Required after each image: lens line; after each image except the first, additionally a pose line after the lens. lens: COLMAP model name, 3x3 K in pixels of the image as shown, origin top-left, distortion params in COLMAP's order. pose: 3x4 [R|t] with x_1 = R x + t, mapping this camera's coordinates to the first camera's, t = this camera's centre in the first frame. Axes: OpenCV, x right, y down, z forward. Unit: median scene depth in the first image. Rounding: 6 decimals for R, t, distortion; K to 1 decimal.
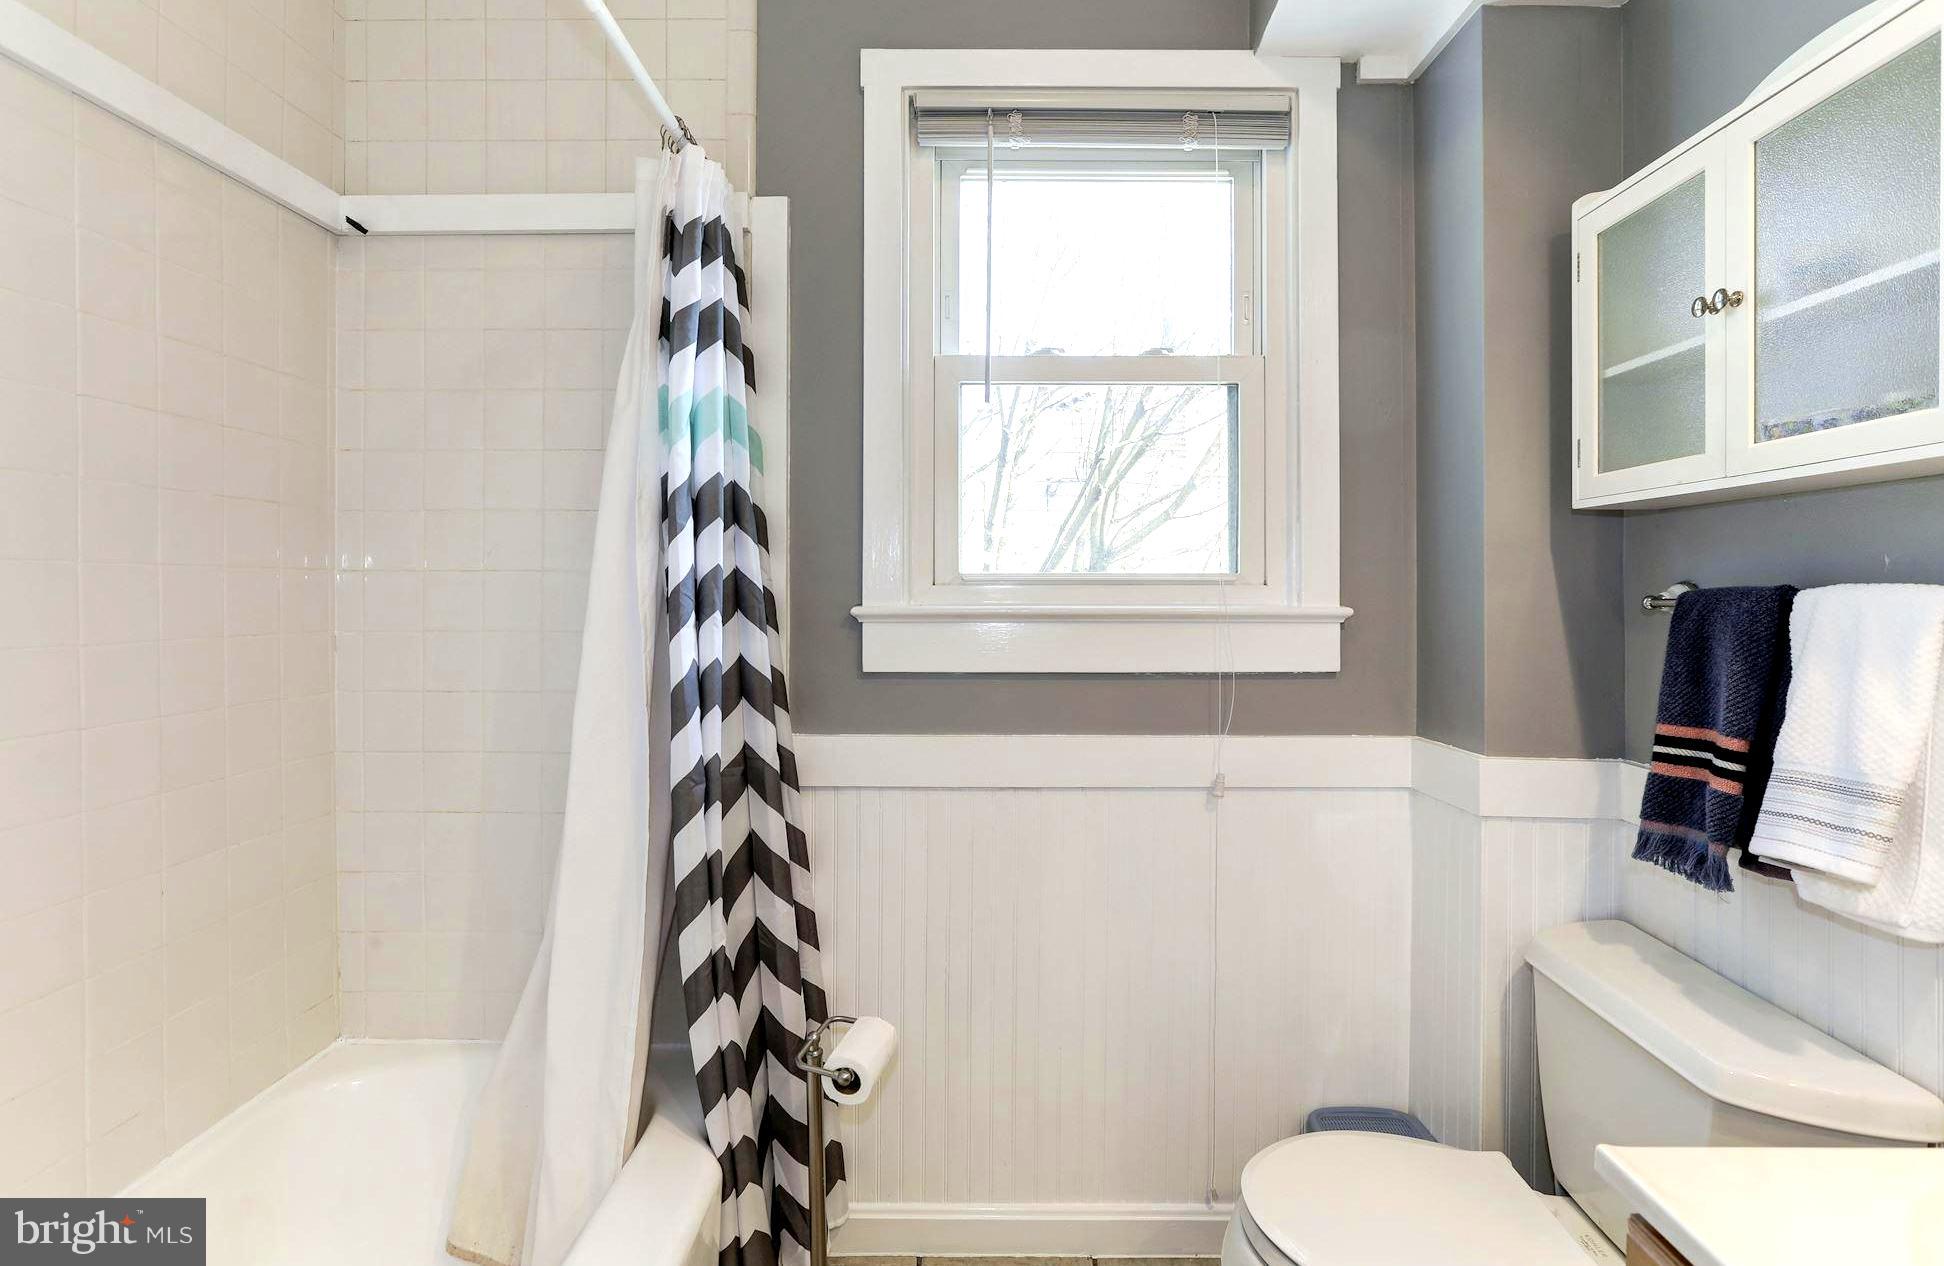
lens RADIAL K [[902.2, 0, 986.7], [0, 902.2, 588.6], [0, 0, 1]] dist [-0.002594, 0.000137]
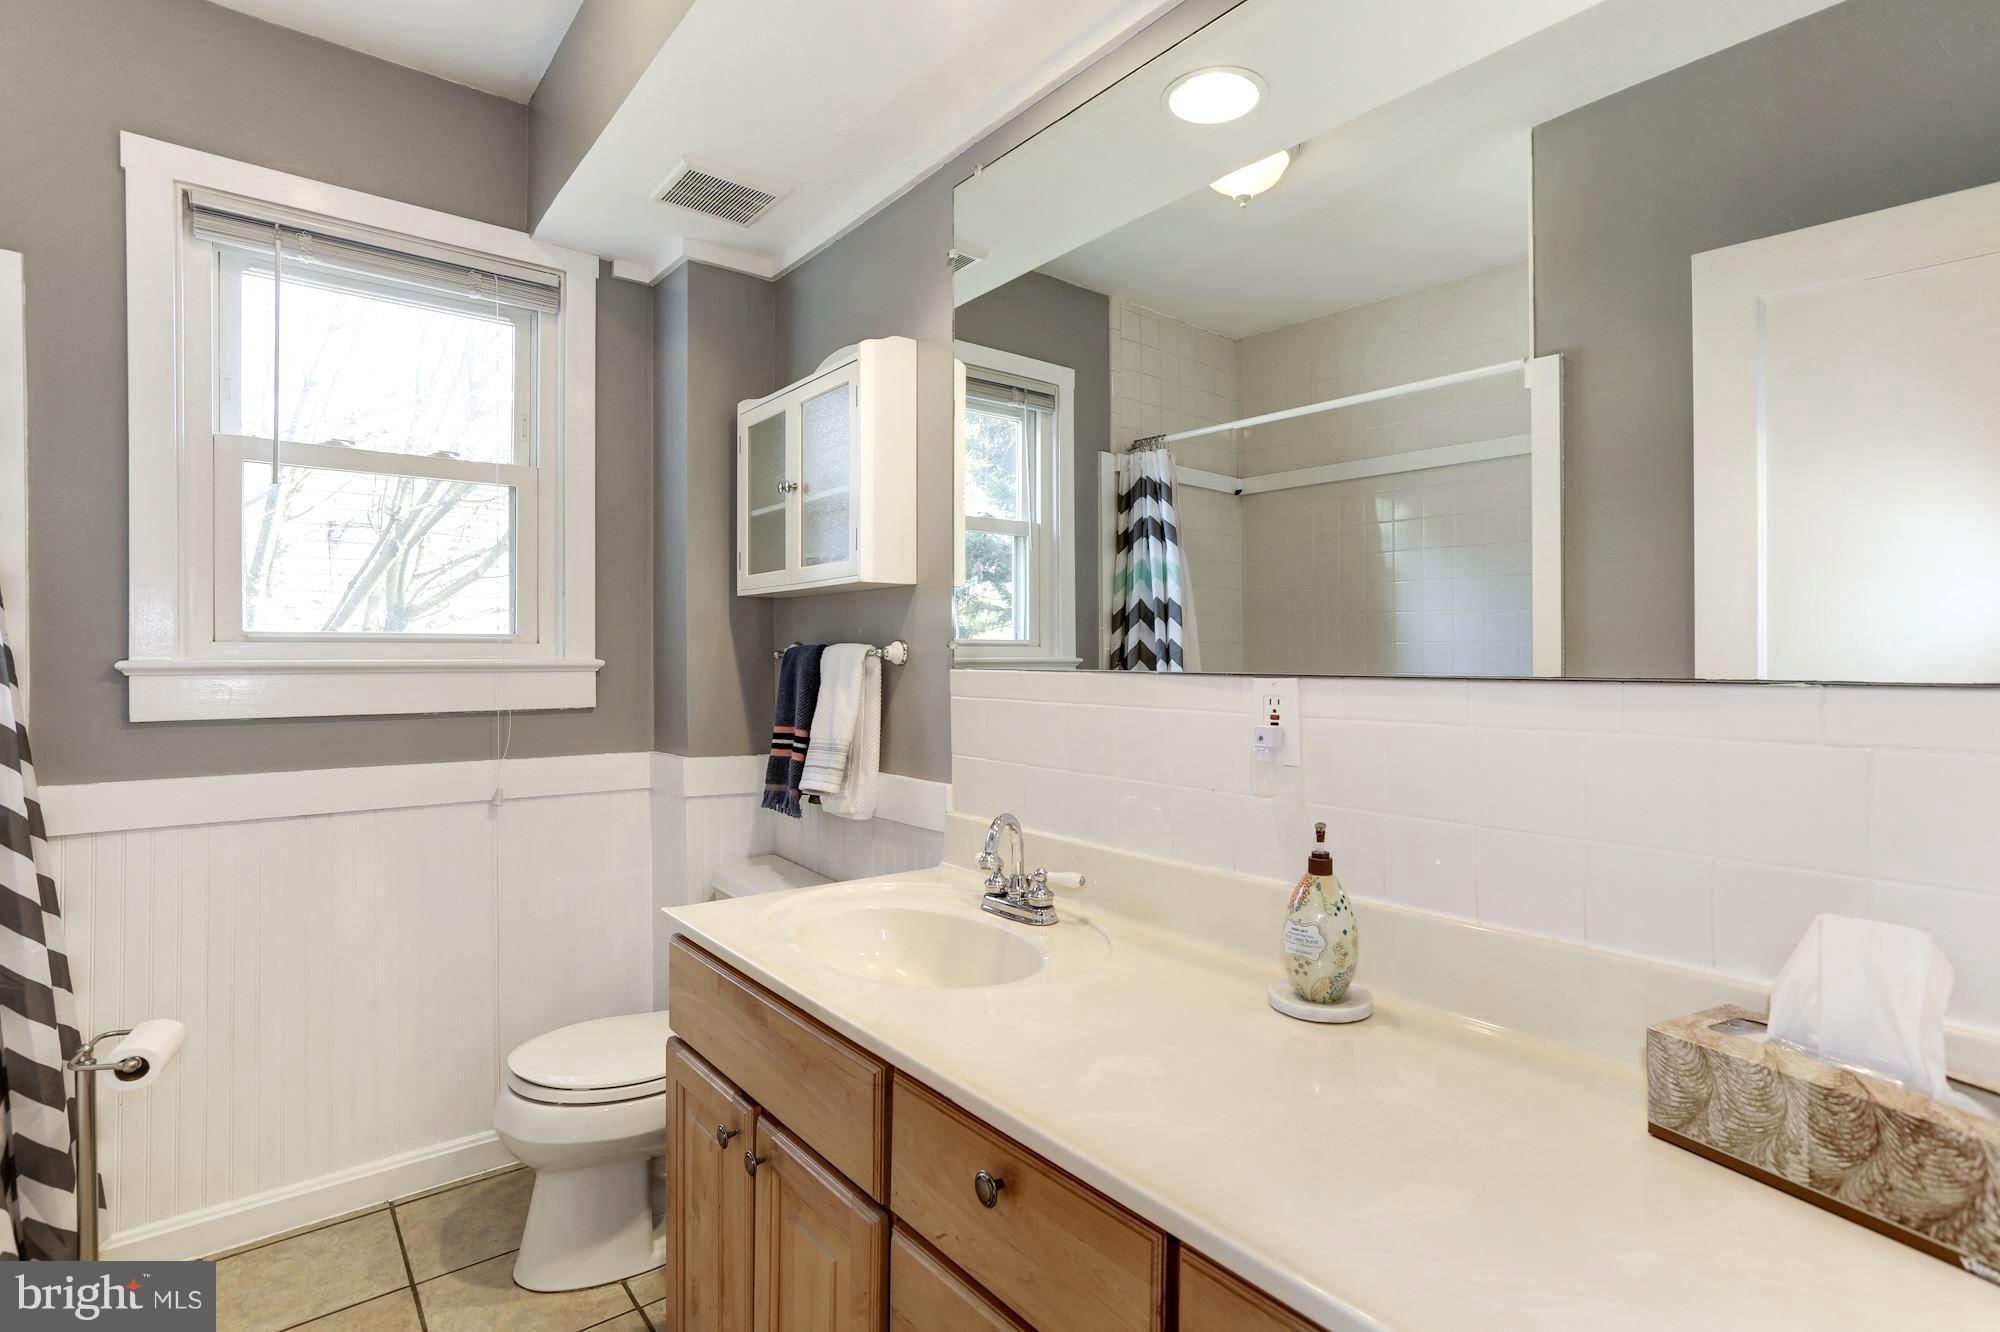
lens RADIAL K [[981.9, 0, 1017.4], [0, 981.9, 658.5], [0, 0, 1]] dist [-0.021037, 0.012400]
pose [[0.774505, -0.002827, 0.632561, -0.052176], [-0.002260, 0.999971, 0.007236, 0.006083], [-0.632564, -0.007034, 0.774477, -0.555938]]
